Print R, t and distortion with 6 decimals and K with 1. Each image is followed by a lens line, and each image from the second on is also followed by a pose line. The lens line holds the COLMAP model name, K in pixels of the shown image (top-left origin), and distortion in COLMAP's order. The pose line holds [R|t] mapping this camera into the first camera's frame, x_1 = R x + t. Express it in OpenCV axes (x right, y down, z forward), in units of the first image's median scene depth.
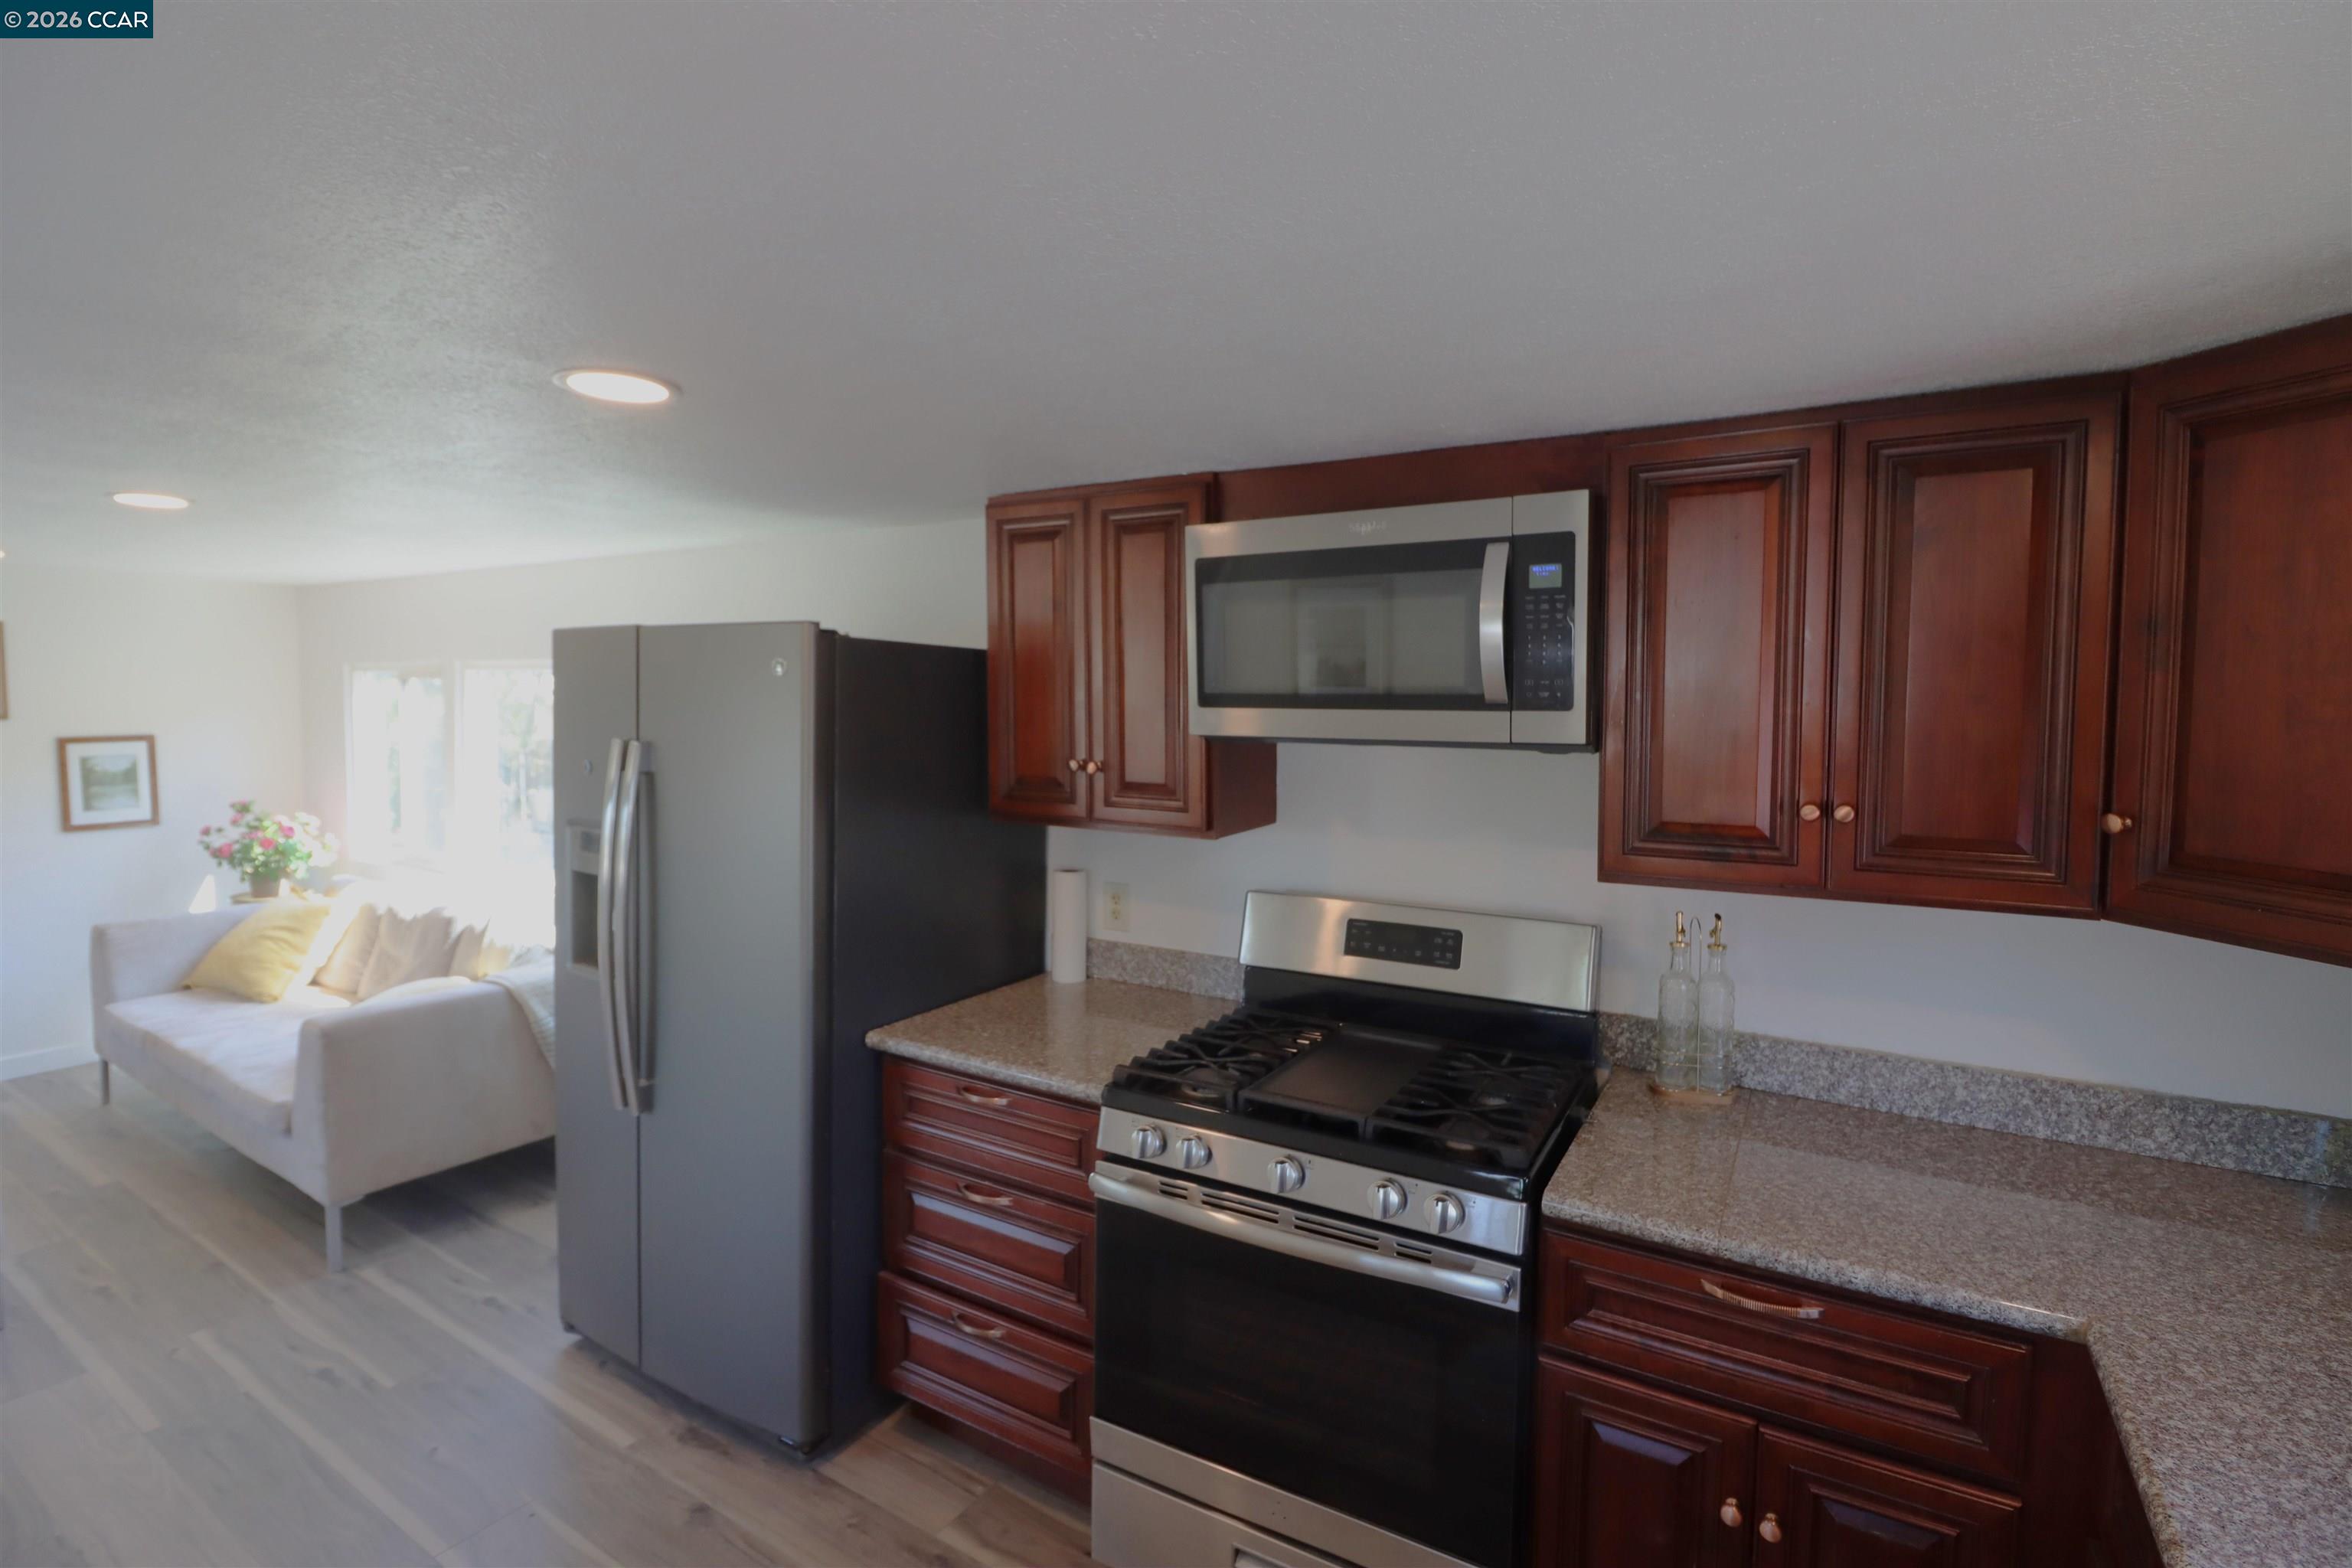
lens RADIAL K [[1080.5, 0, 1177.5], [0, 1080.5, 761.7], [0, 0, 1]] dist [-0.000432, -0.013794]
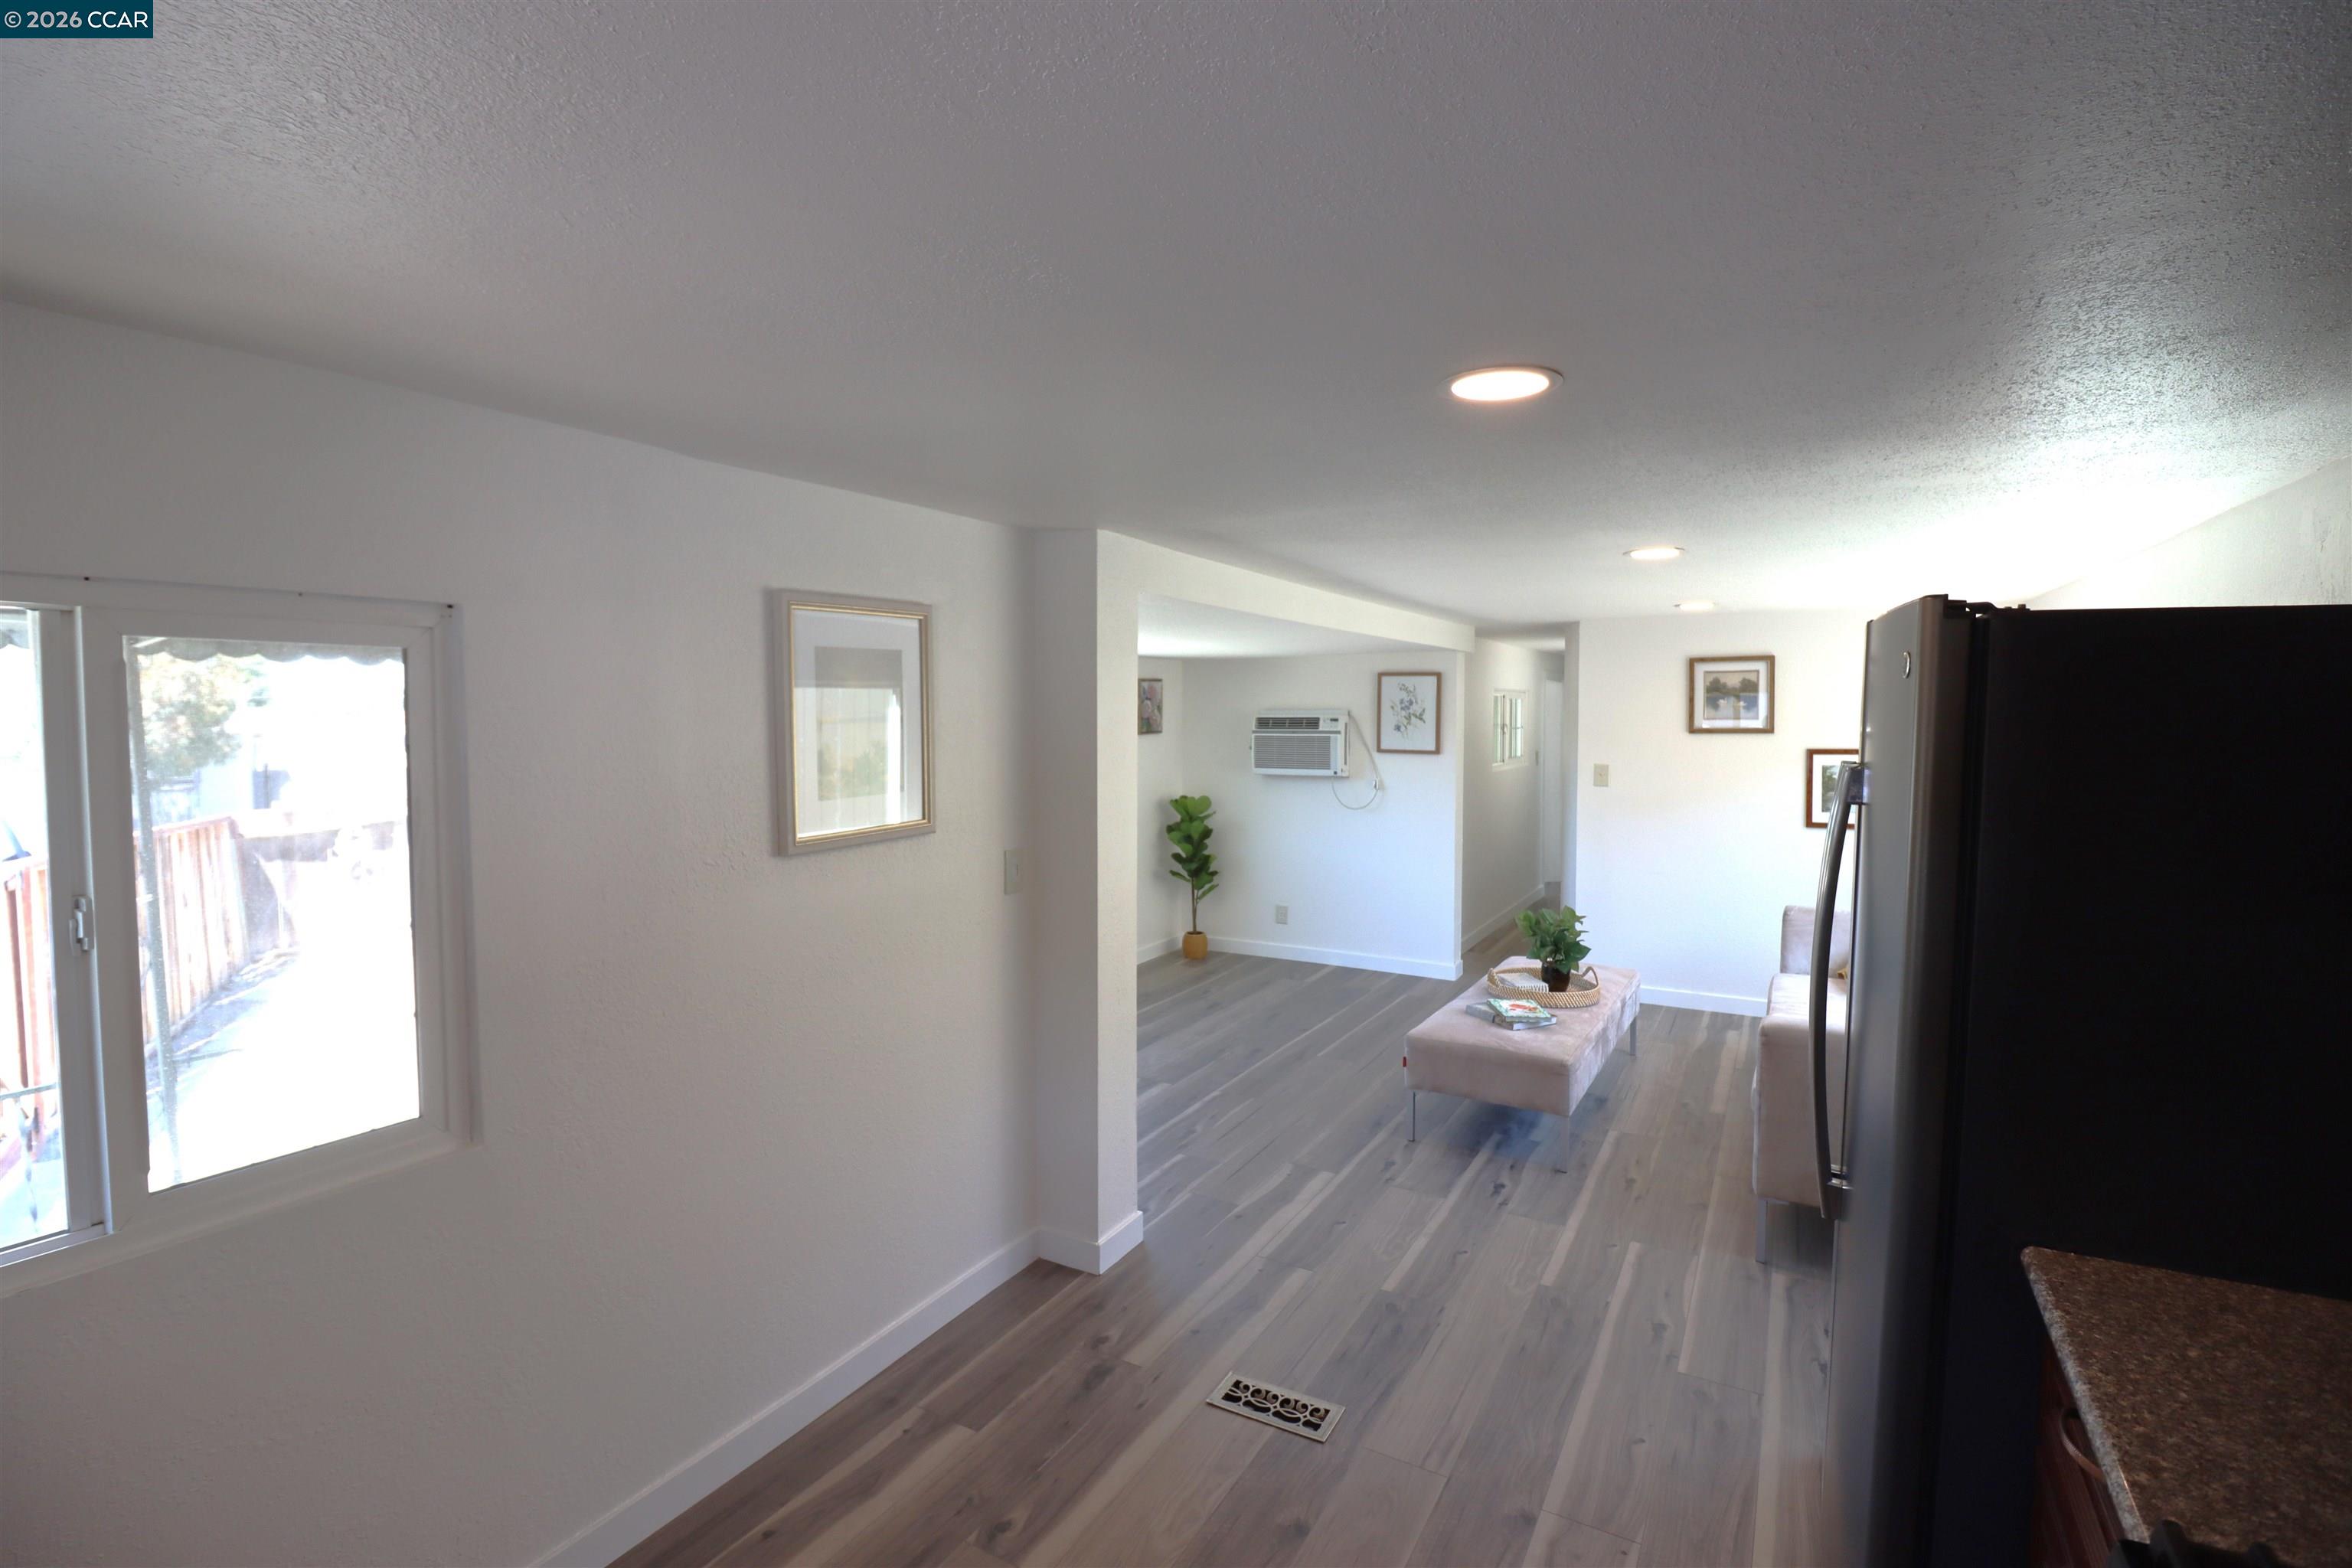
lens RADIAL K [[1080.5, 0, 1177.5], [0, 1080.5, 761.7], [0, 0, 1]] dist [-0.000432, -0.013794]
pose [[0.034149, 0.036531, -0.998749, 0.290989], [-0.056597, 0.997799, 0.034561, -0.019538], [0.997813, 0.055346, 0.036142, 0.463778]]
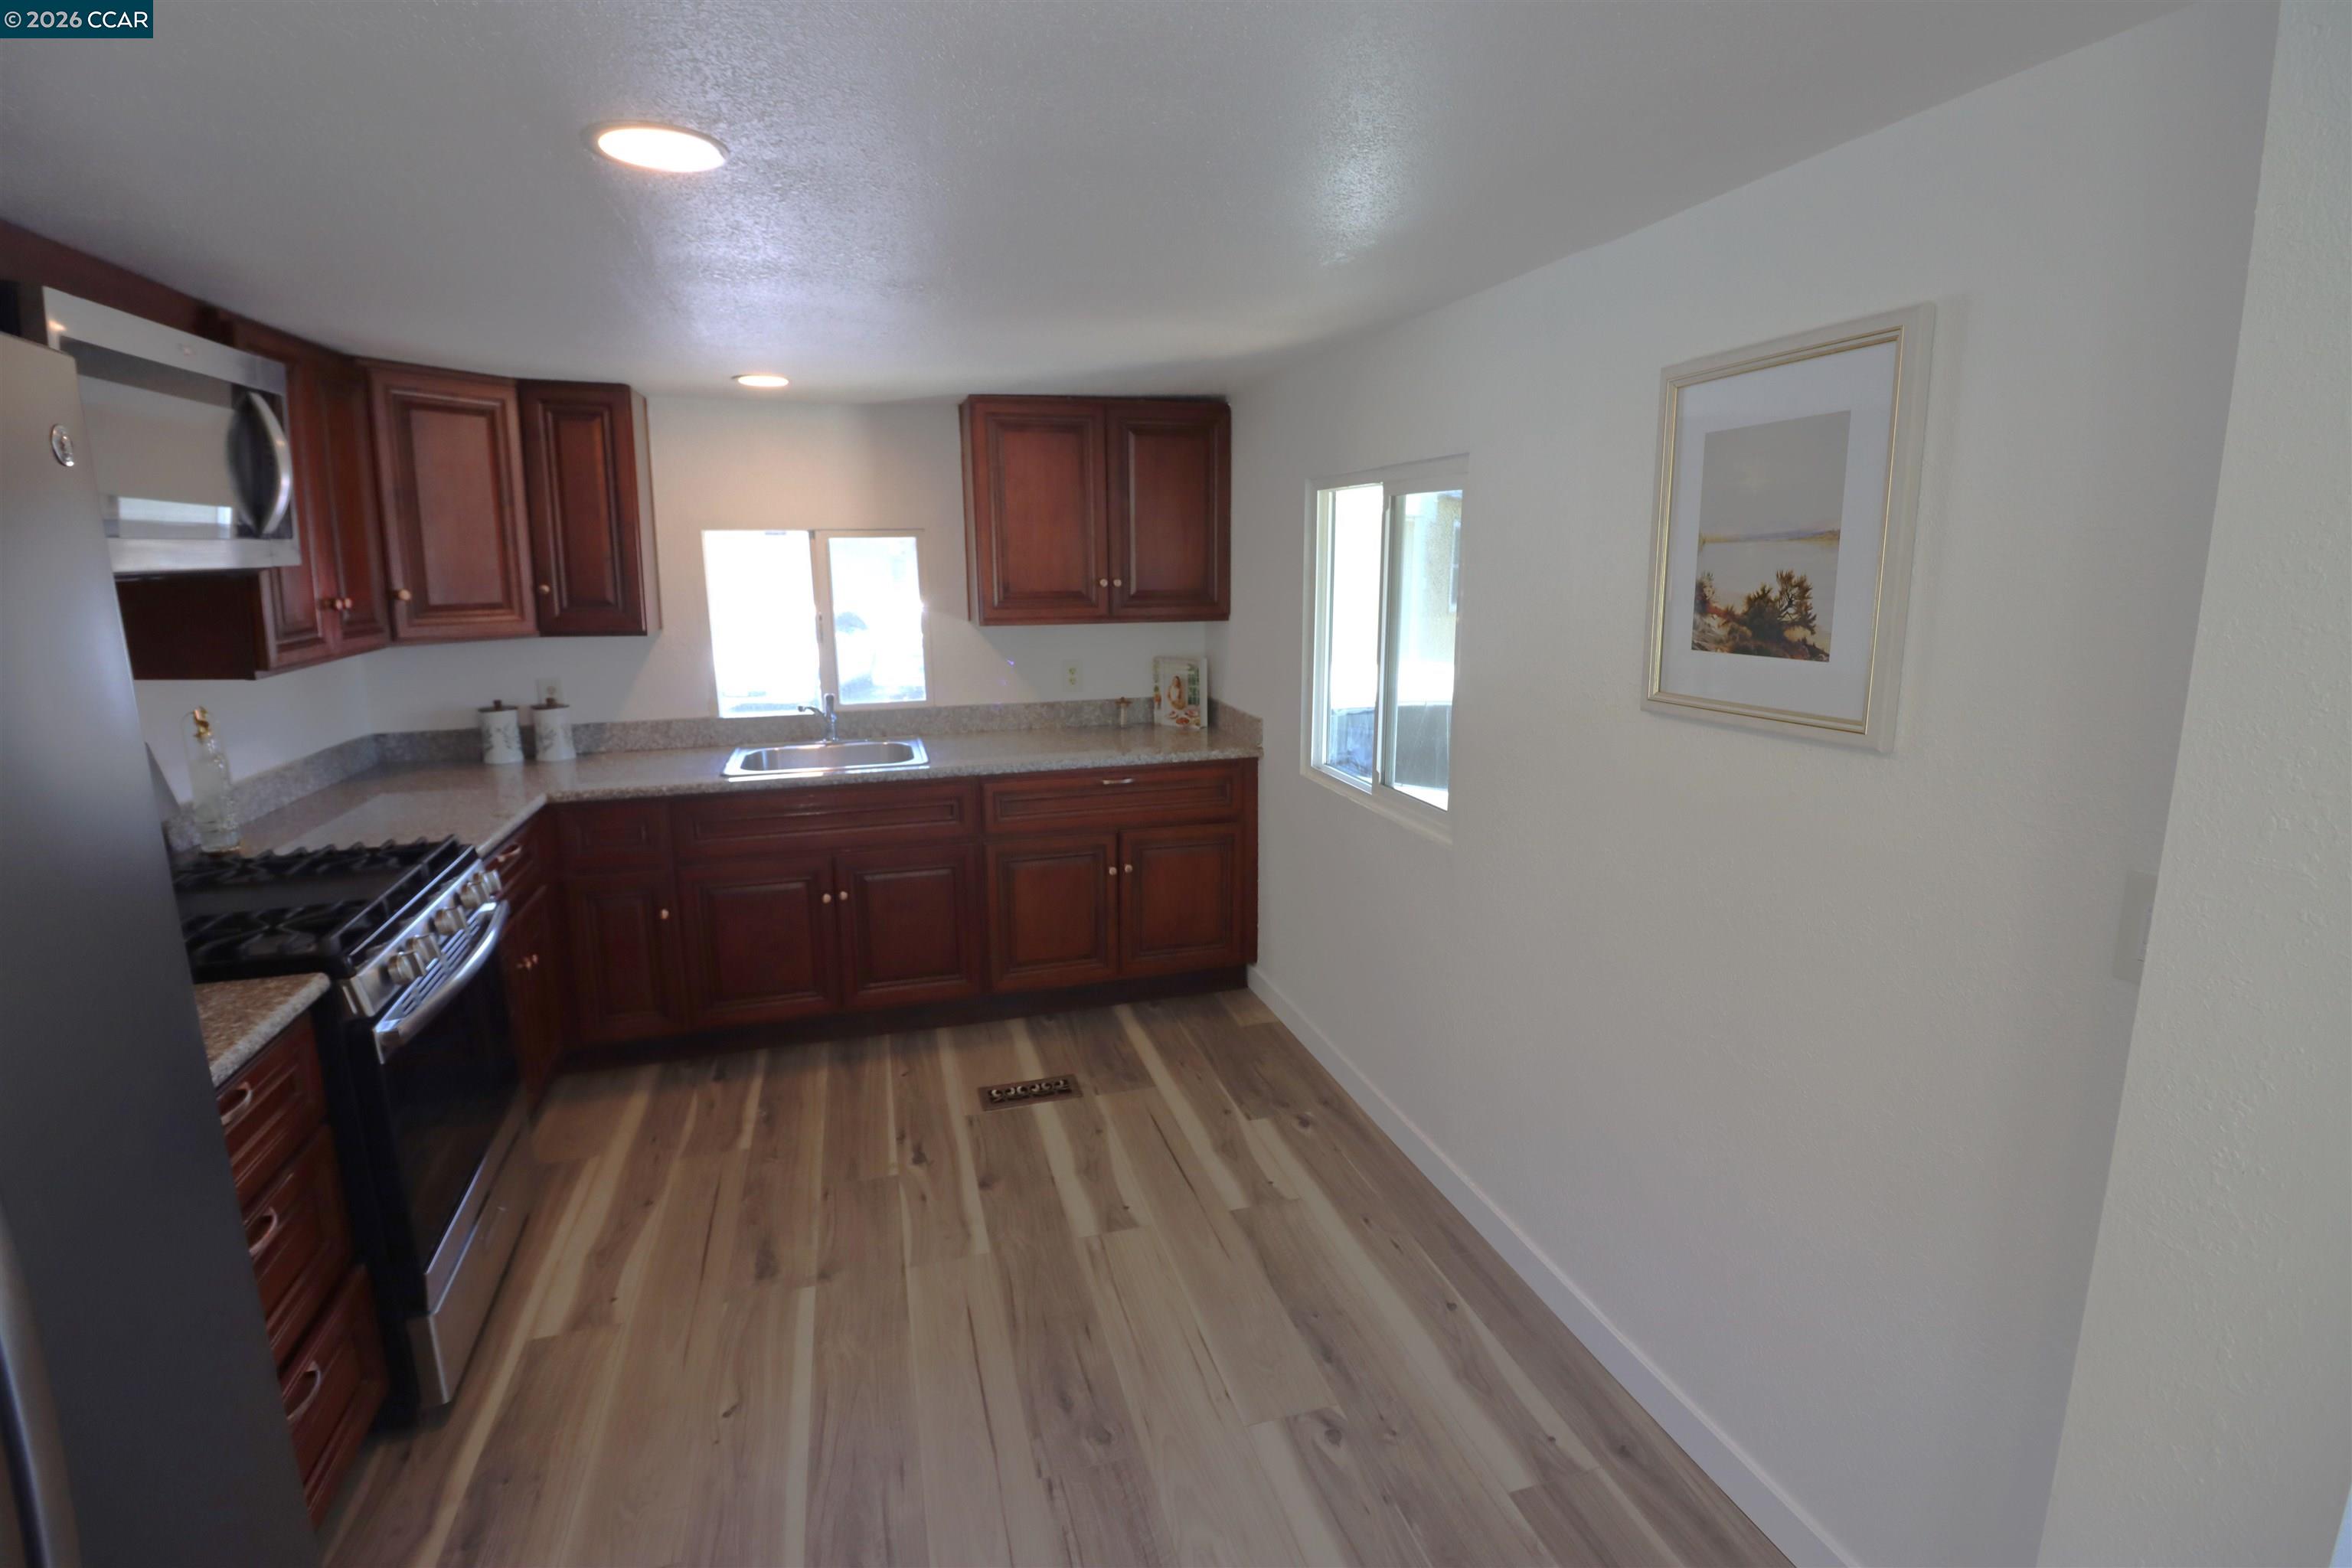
lens RADIAL K [[1080.5, 0, 1177.5], [0, 1080.5, 761.7], [0, 0, 1]] dist [-0.000432, -0.013794]
pose [[-0.751179, -0.133300, 0.646499, -0.948439], [0.032328, 0.970794, 0.237728, -0.042593], [-0.659307, 0.199477, -0.724930, 0.954014]]
